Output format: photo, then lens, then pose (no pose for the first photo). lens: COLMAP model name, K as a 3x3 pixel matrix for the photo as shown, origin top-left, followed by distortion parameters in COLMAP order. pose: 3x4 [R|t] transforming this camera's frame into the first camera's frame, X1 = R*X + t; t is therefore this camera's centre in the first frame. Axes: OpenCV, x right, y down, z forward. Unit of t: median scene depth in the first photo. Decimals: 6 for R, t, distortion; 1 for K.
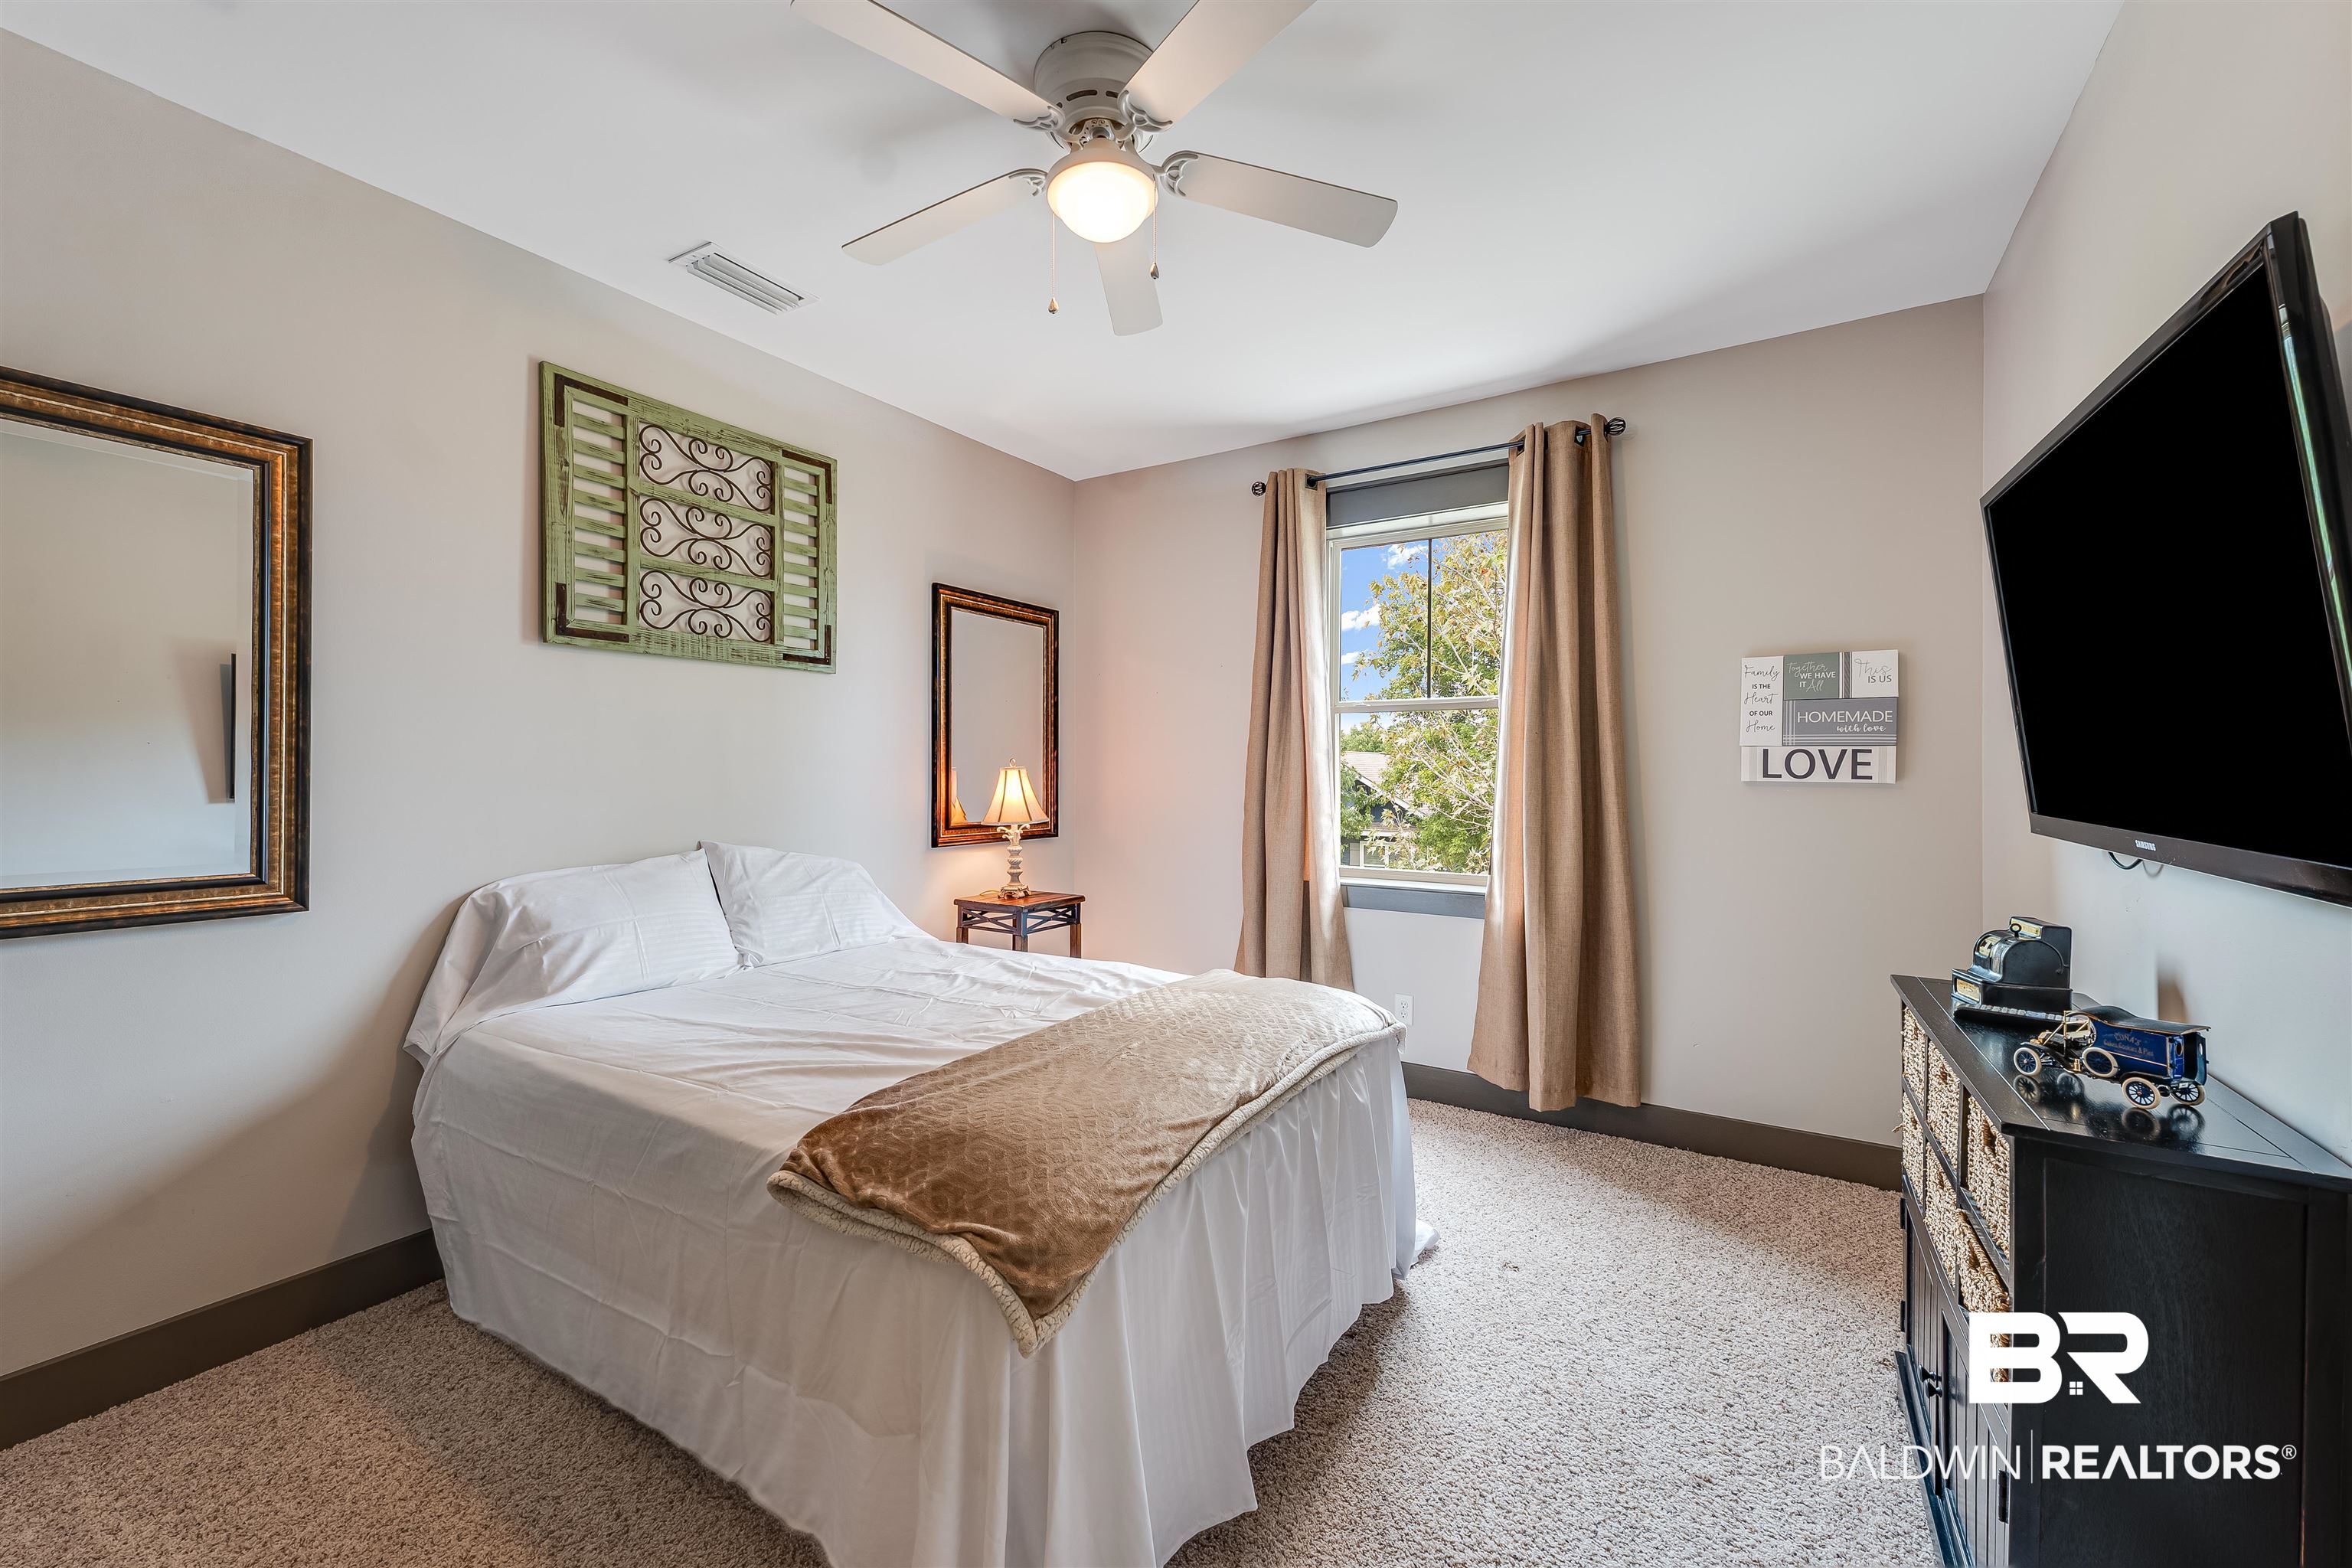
lens RADIAL K [[978.9, 0, 1157.7], [0, 978.9, 782.3], [0, 0, 1]] dist [-0.001740, 0.000317]
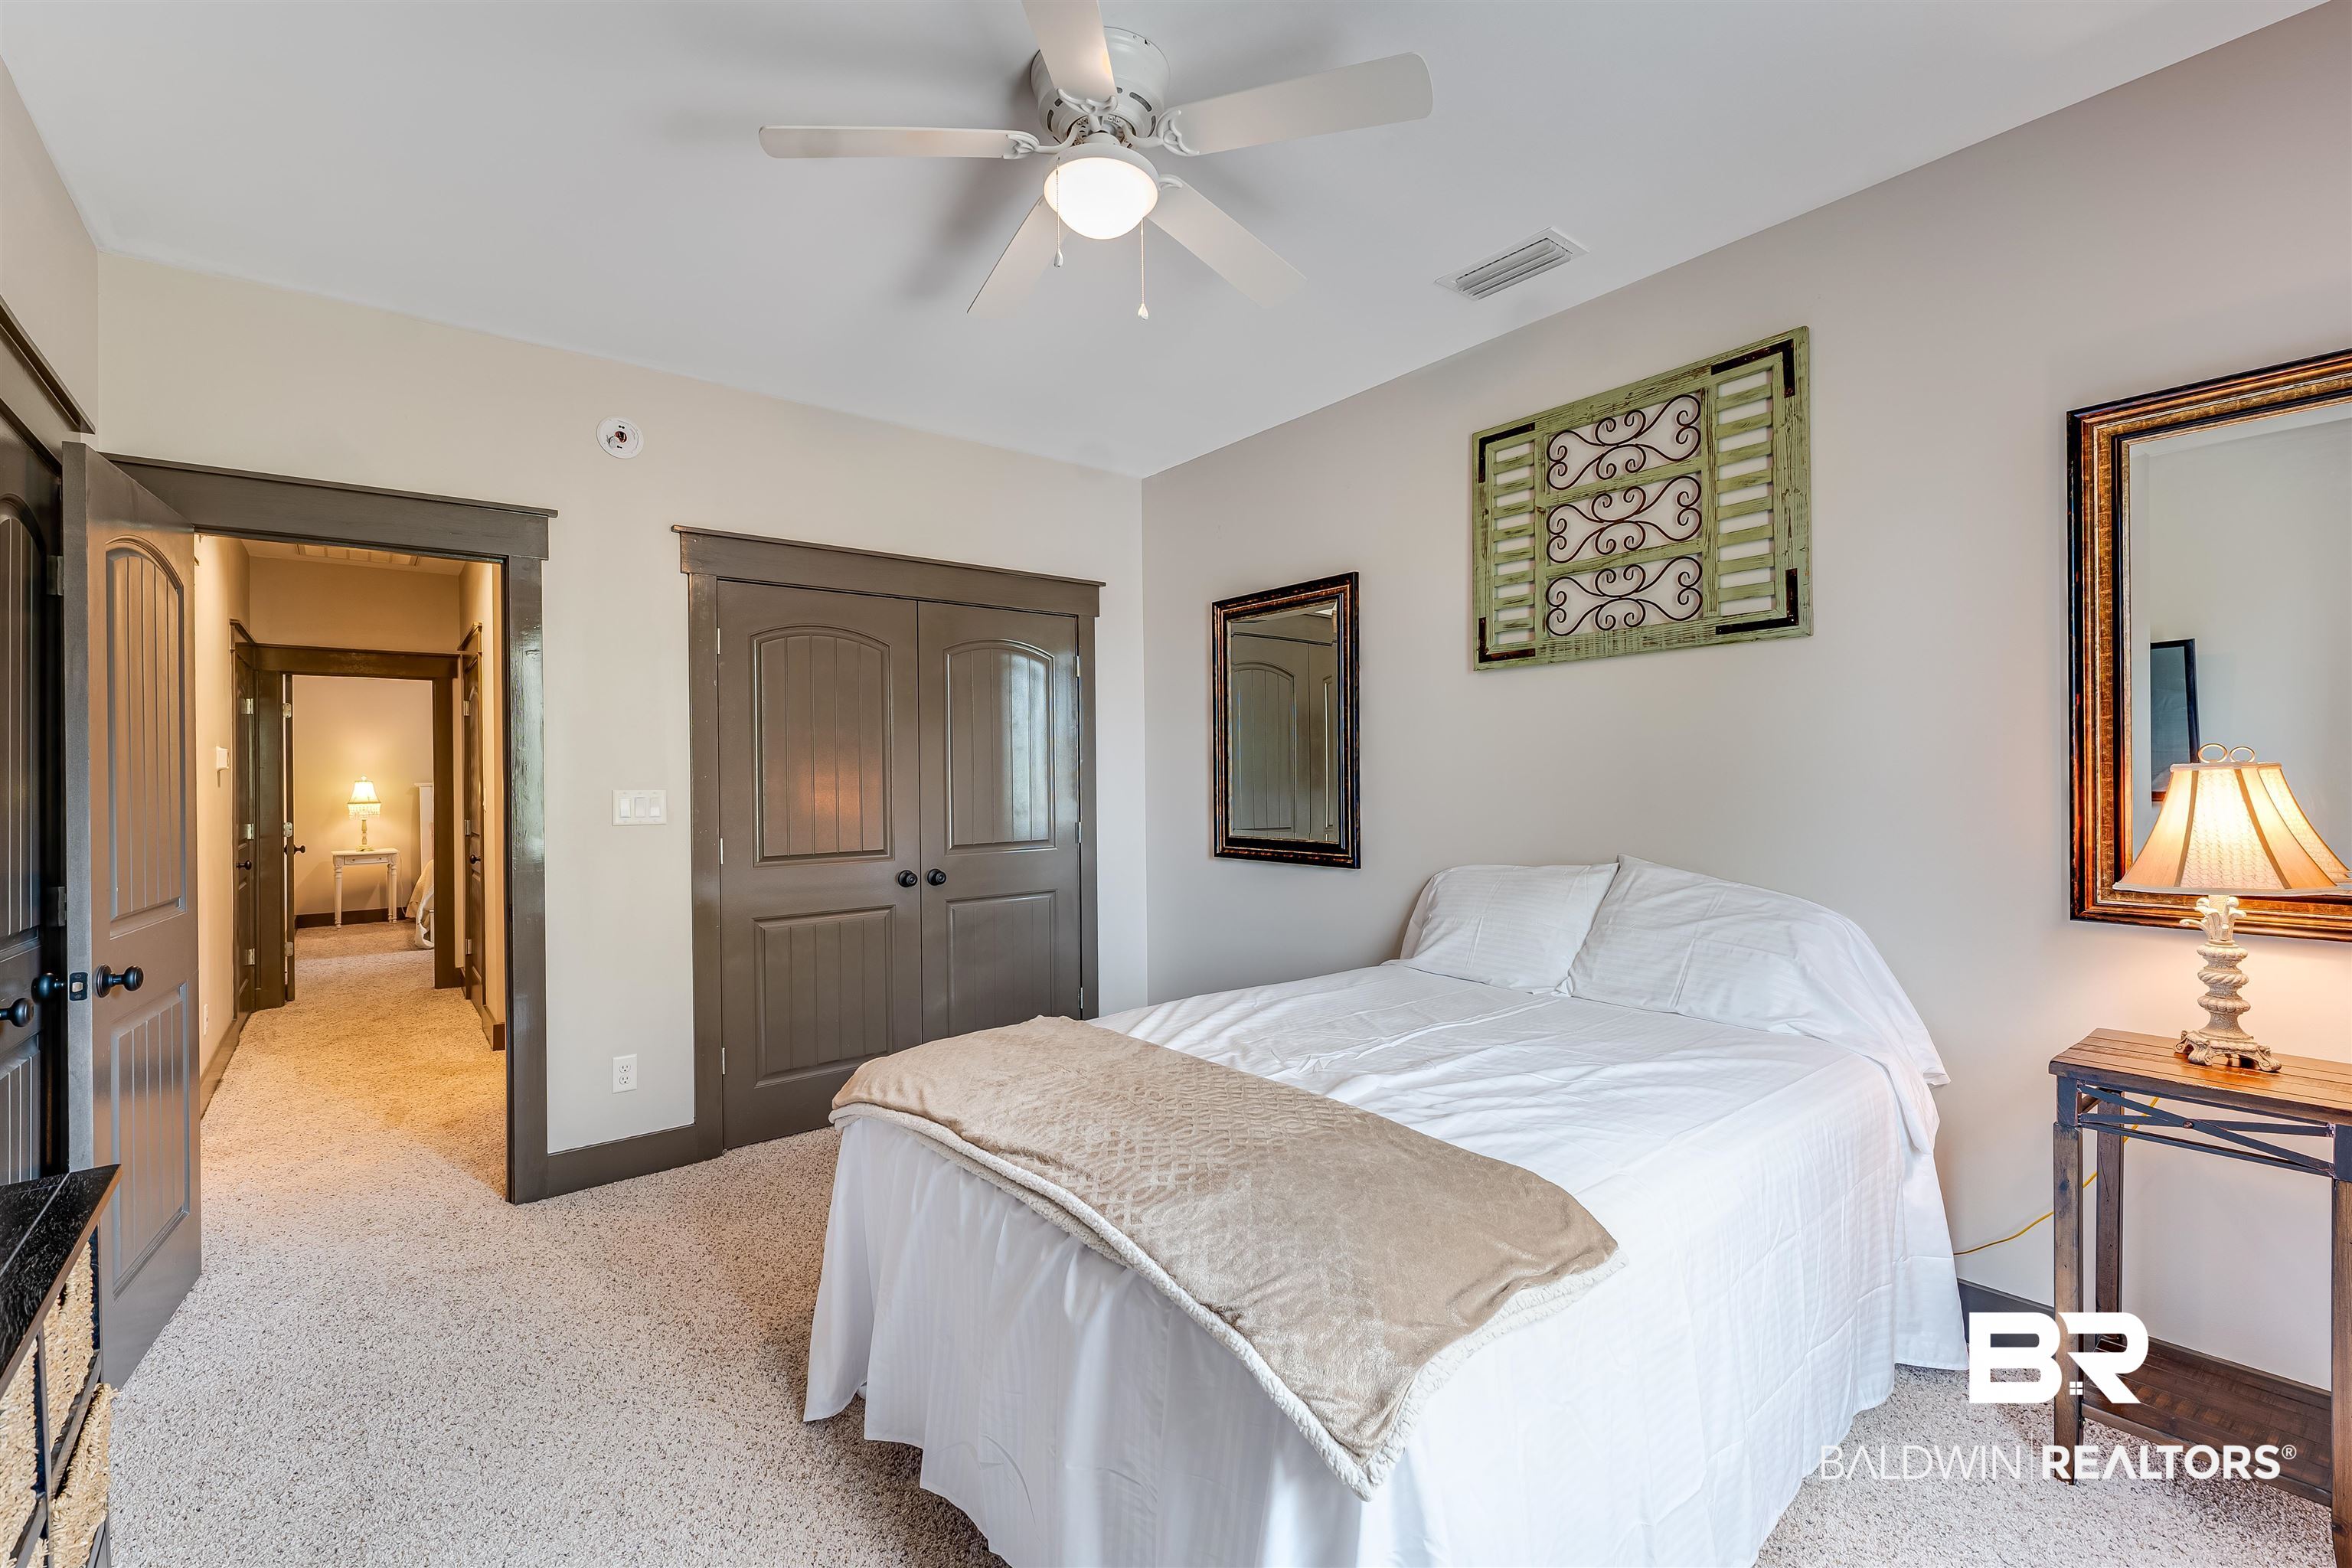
lens RADIAL K [[1042.0, 0, 1162.8], [0, 1042.0, 778.8], [0, 0, 1]] dist [0.003216, -0.000217]
pose [[-0.356670, -0.001294, -0.934230, 0.592724], [-0.000701, 0.999999, -0.001117, -0.009536], [0.934230, 0.000257, -0.356671, 0.950871]]
